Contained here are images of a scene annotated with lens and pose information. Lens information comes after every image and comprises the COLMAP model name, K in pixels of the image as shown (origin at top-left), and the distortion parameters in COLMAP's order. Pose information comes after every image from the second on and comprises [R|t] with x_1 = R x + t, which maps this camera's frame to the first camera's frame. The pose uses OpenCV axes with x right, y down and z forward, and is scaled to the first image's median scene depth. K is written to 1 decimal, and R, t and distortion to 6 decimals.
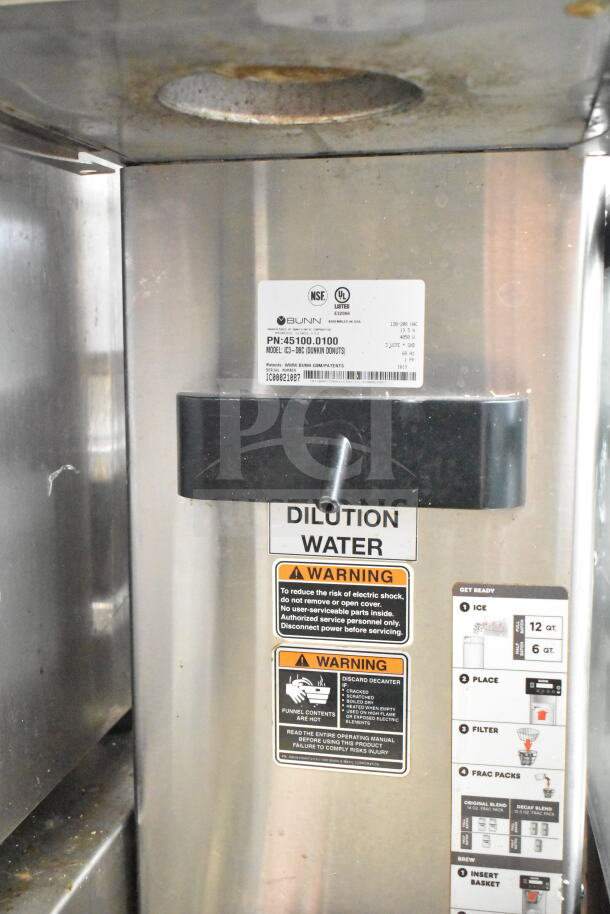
lens RADIAL K [[1040.7, 0, 300.4], [0, 1040.7, 458.4], [0, 0, 1]] dist [-0.021493, 0.000000]
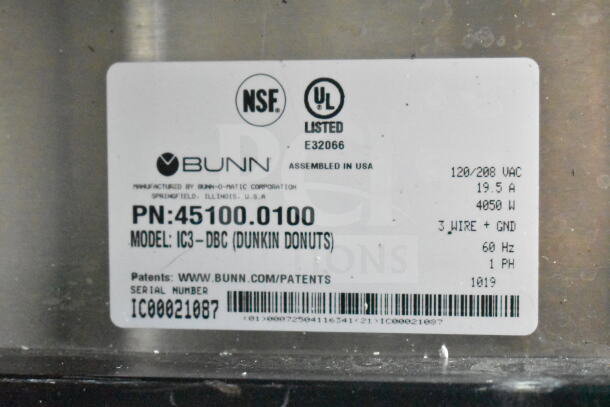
lens RADIAL K [[1441.9, 0, 305.0], [0, 1441.9, 203.5], [0, 0, 1]] dist [-0.110286, 0.000000]
pose [[0.998490, -0.014024, 0.053121, 0.004052], [0.017767, 0.997341, -0.070672, -0.079439], [-0.051989, 0.071509, 0.996084, 0.464375]]
